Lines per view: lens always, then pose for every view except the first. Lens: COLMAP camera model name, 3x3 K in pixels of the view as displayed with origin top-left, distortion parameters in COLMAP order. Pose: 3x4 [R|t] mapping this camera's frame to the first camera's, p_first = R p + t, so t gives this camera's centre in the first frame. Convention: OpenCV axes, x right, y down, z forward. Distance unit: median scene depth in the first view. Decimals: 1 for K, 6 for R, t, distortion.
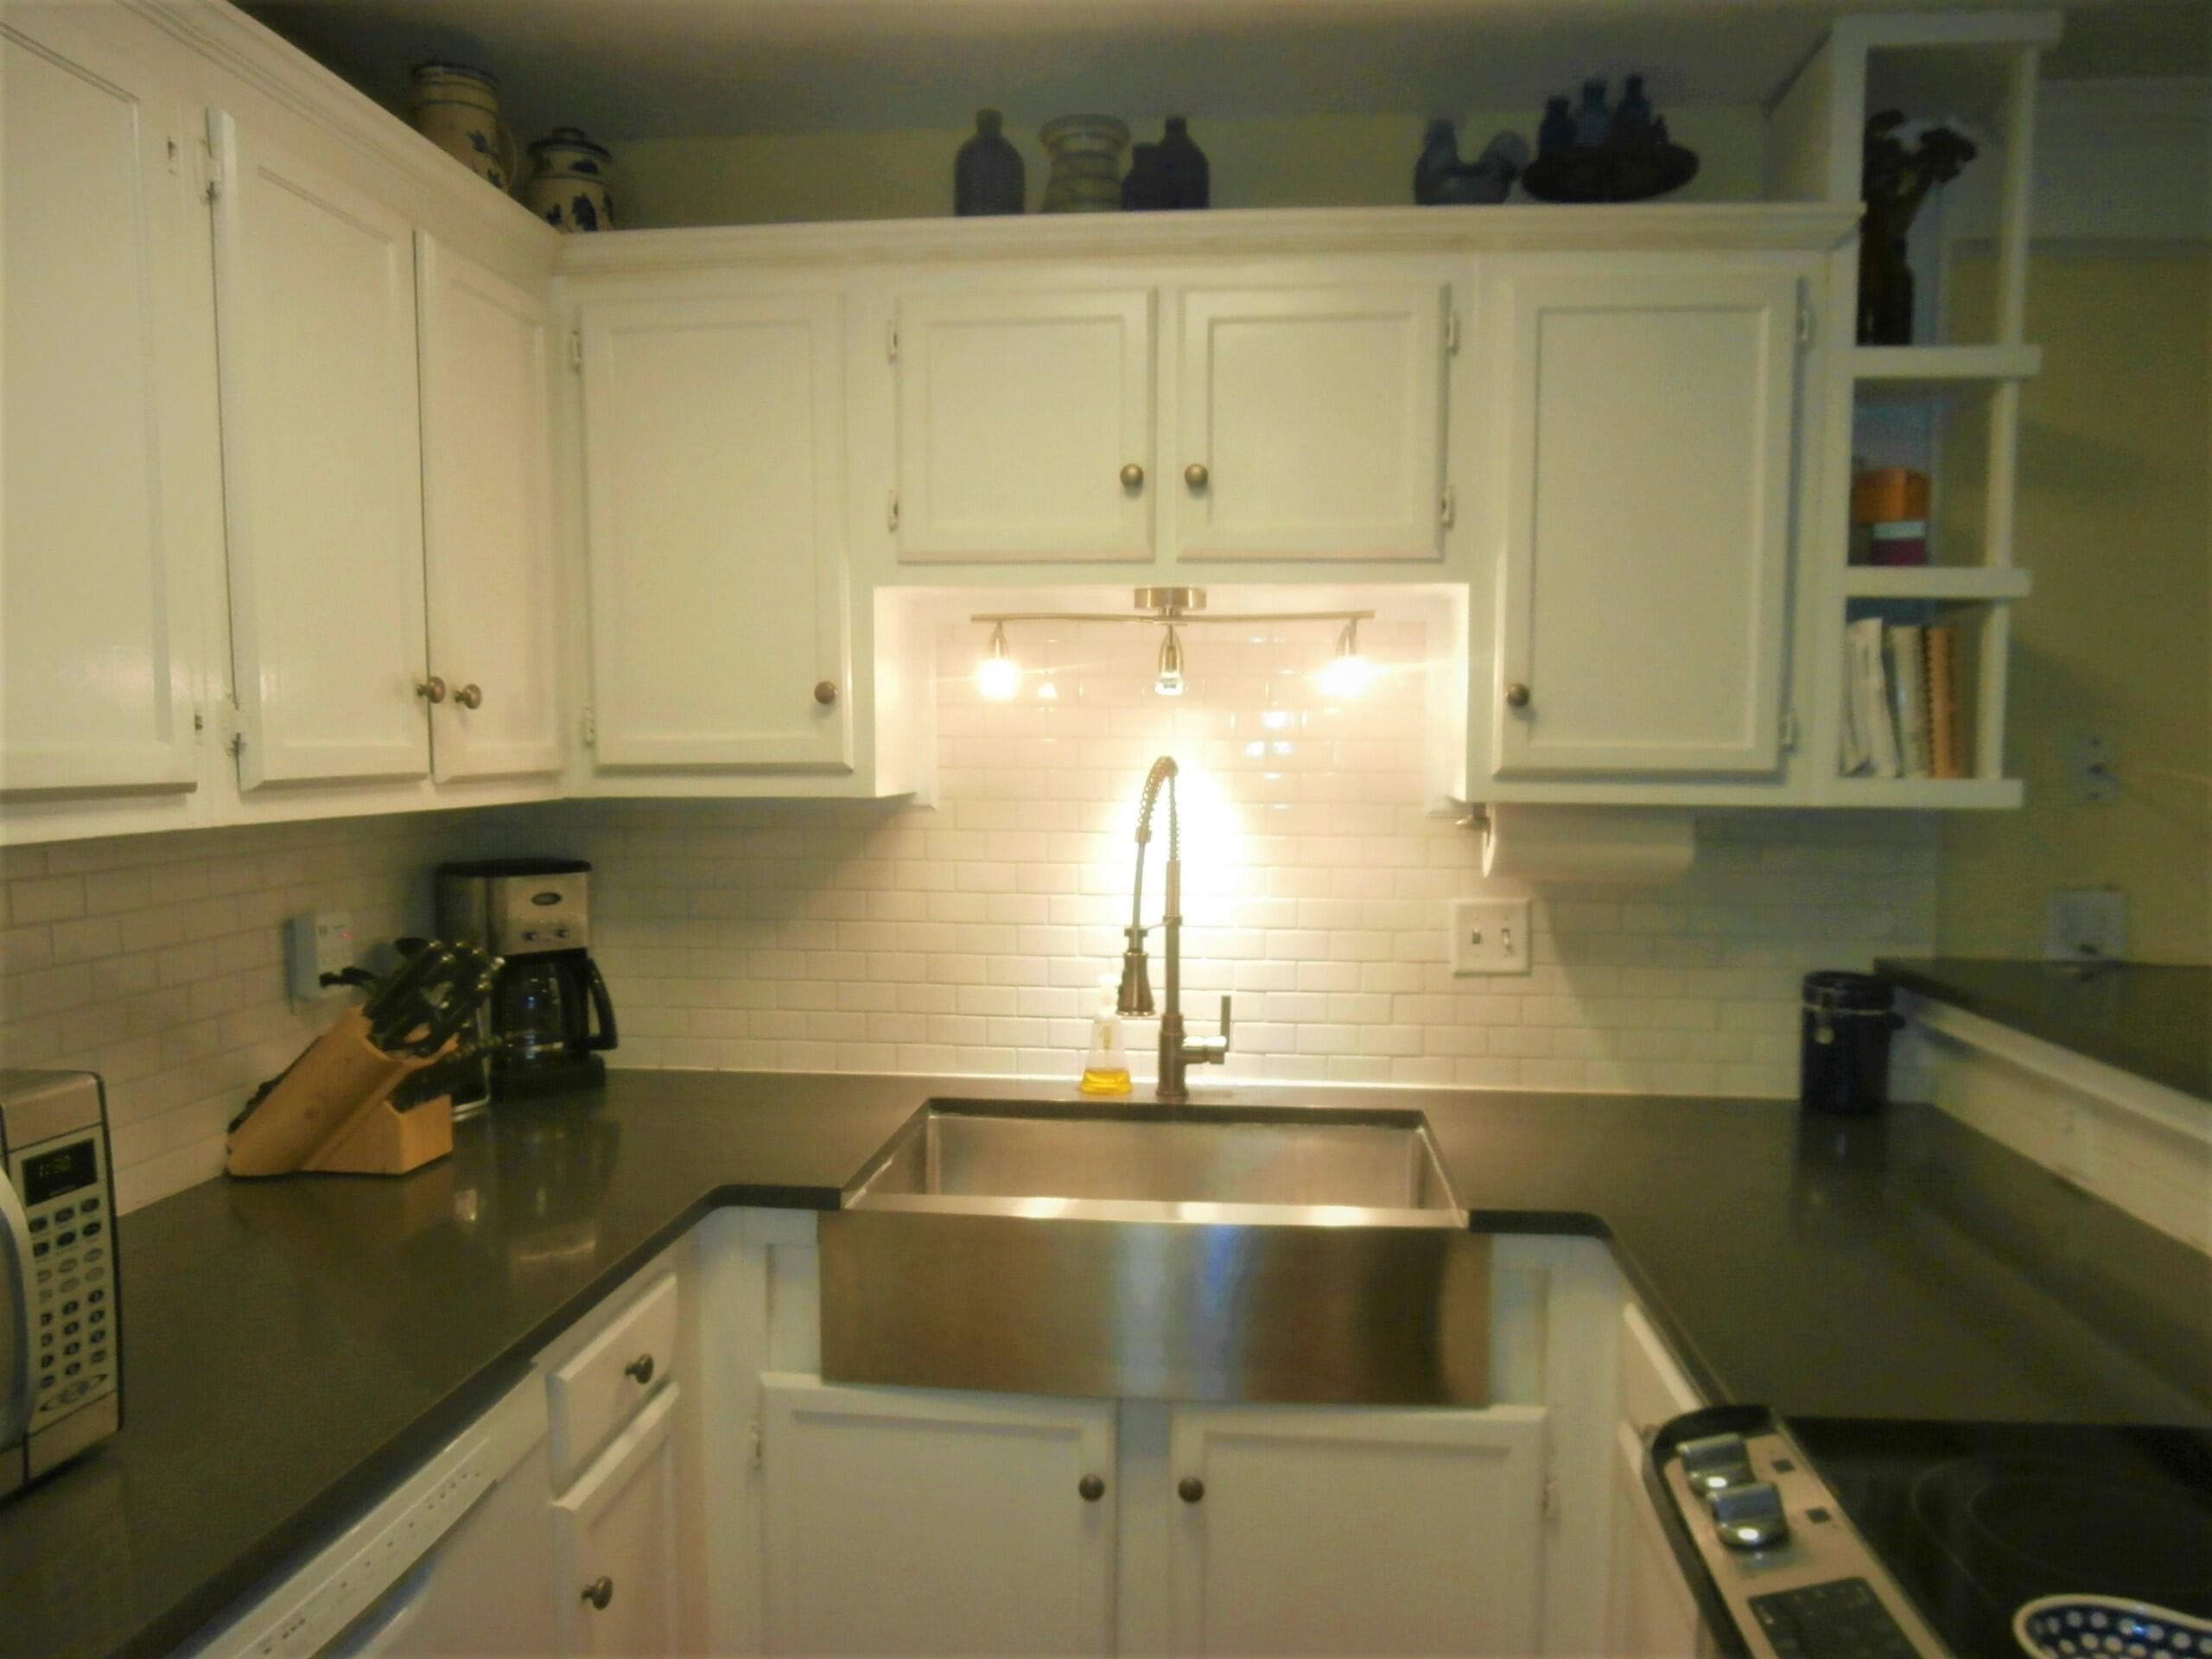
lens RADIAL K [[1535.5, 0, 1162.0], [0, 1535.5, 859.1], [0, 0, 1]] dist [-0.040653, 0.034443]
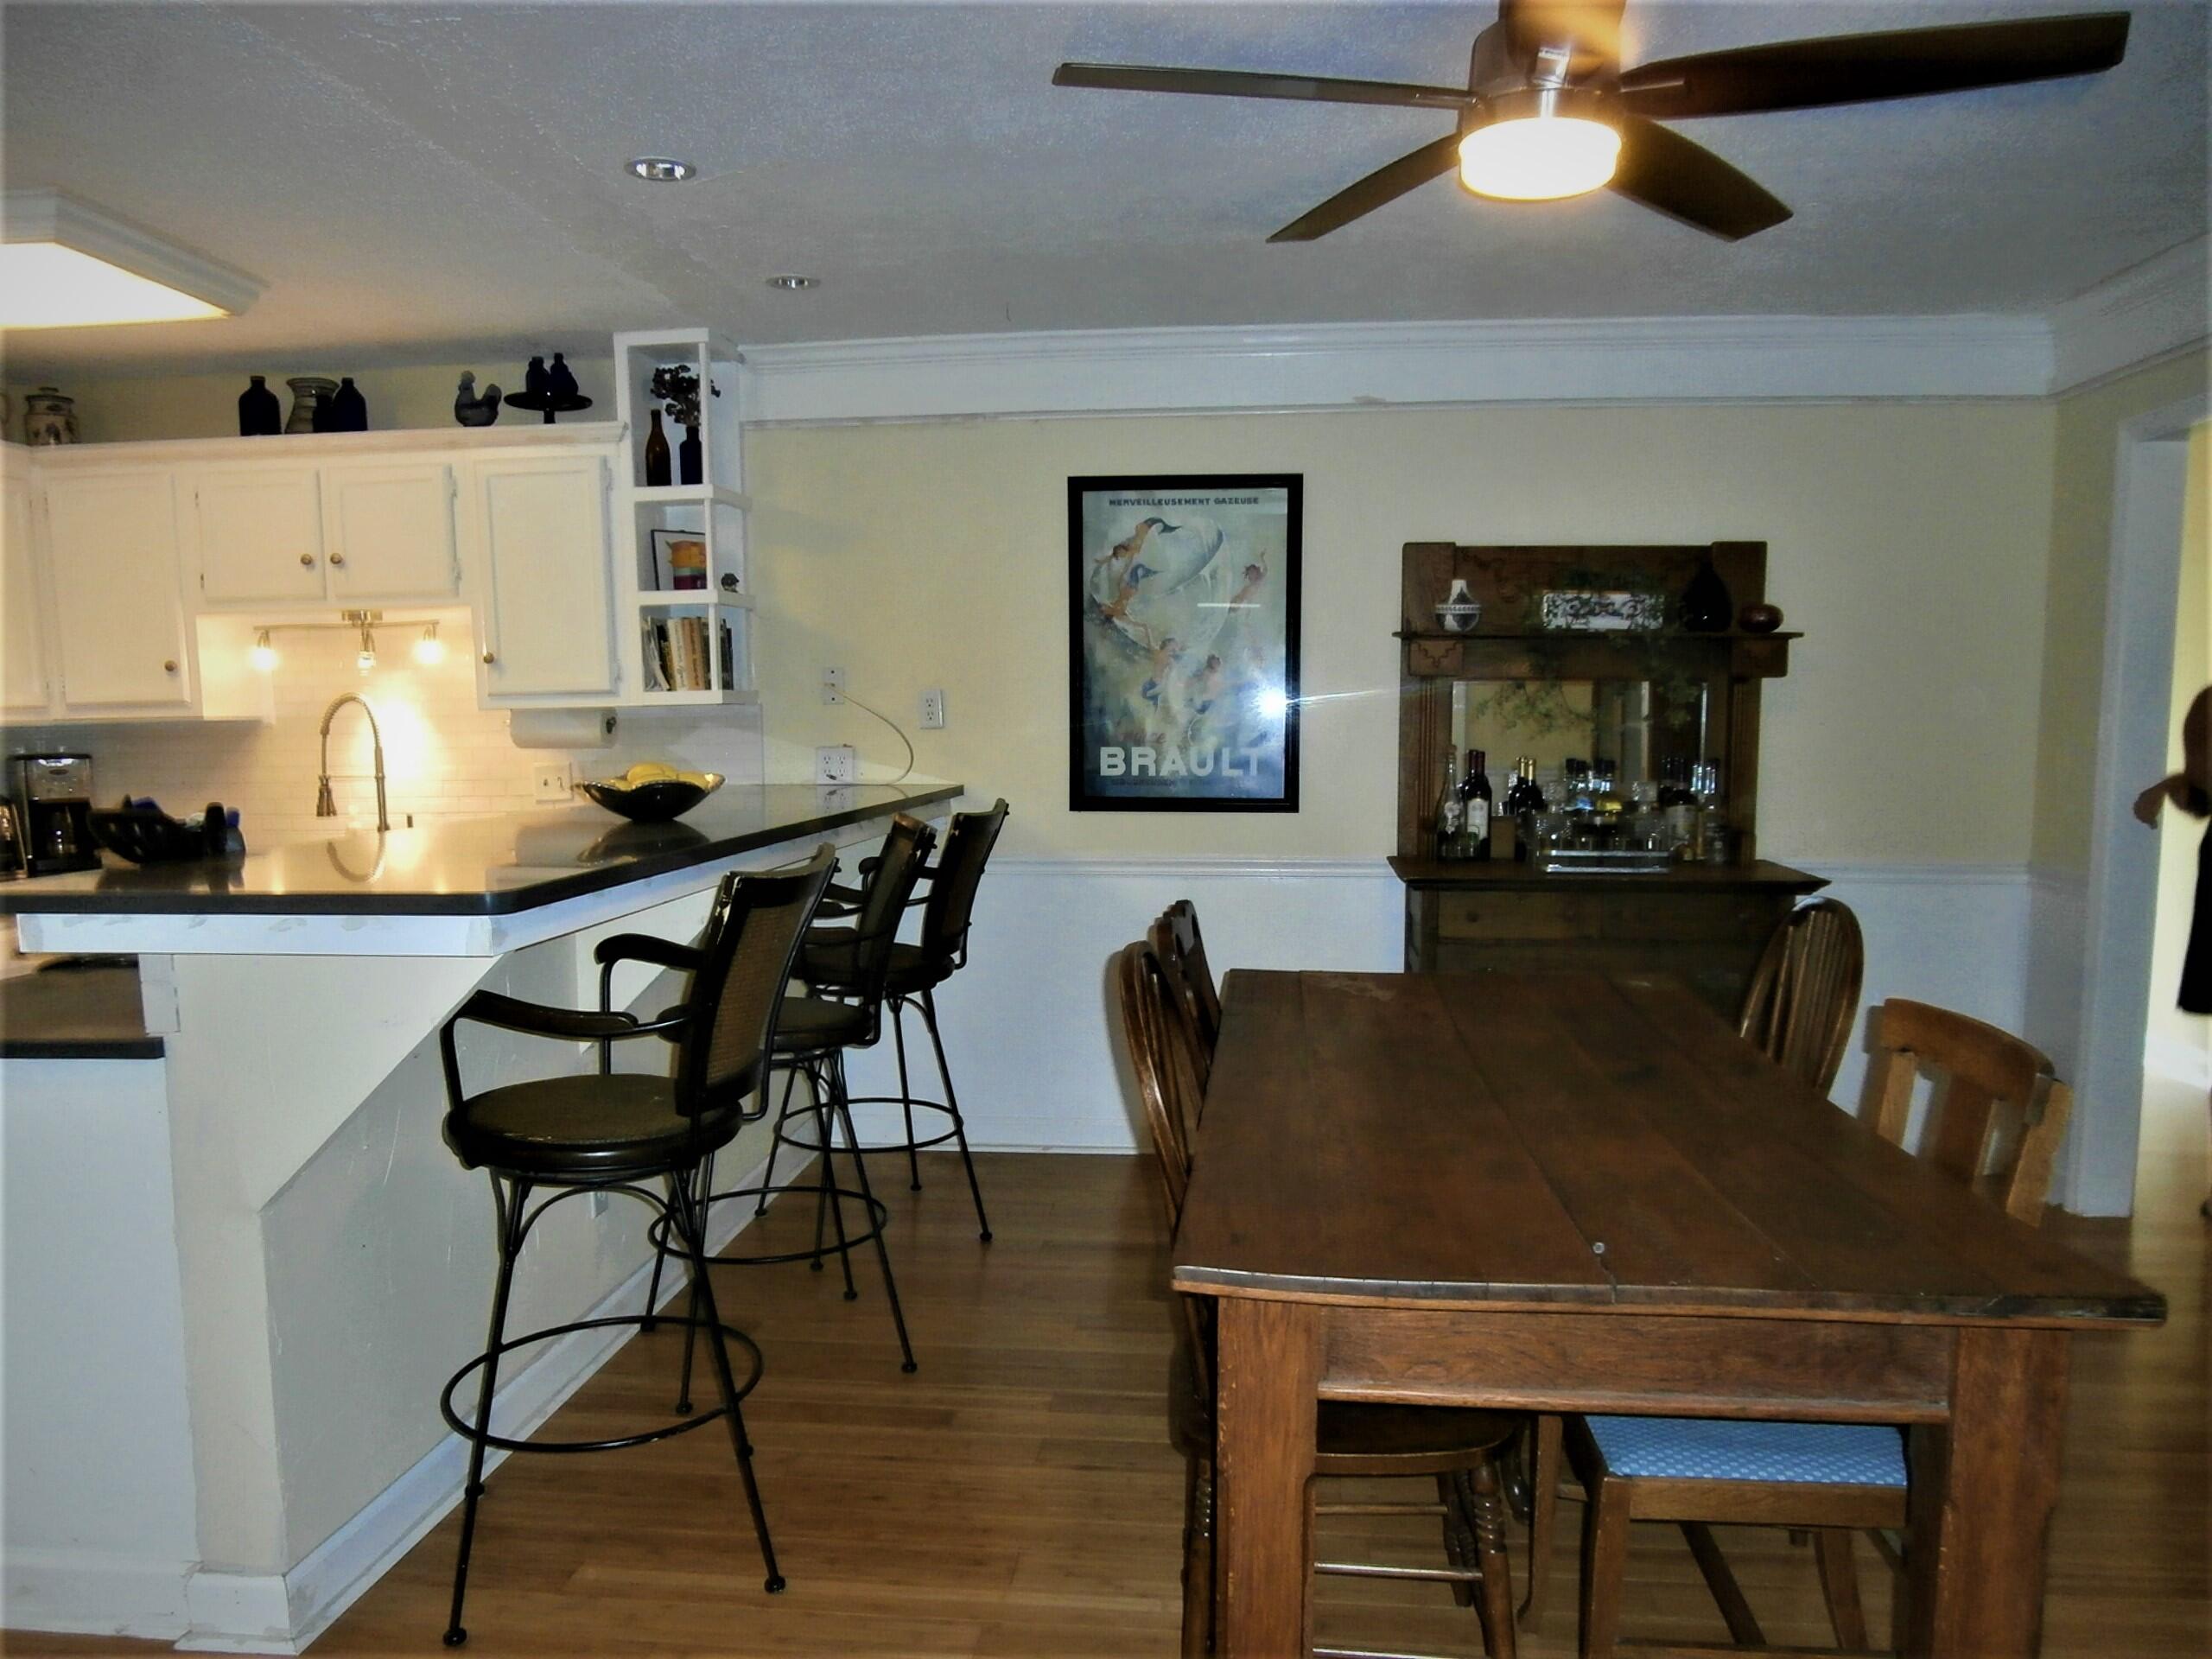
lens RADIAL K [[1593.3, 0, 1118.5], [0, 1593.3, 853.7], [0, 0, 1]] dist [-0.053601, 0.085562]
pose [[0.999318, -0.026449, -0.025777, 1.132843], [0.026799, 0.999552, 0.013328, 0.153236], [0.025413, -0.014009, 0.999579, -1.141265]]
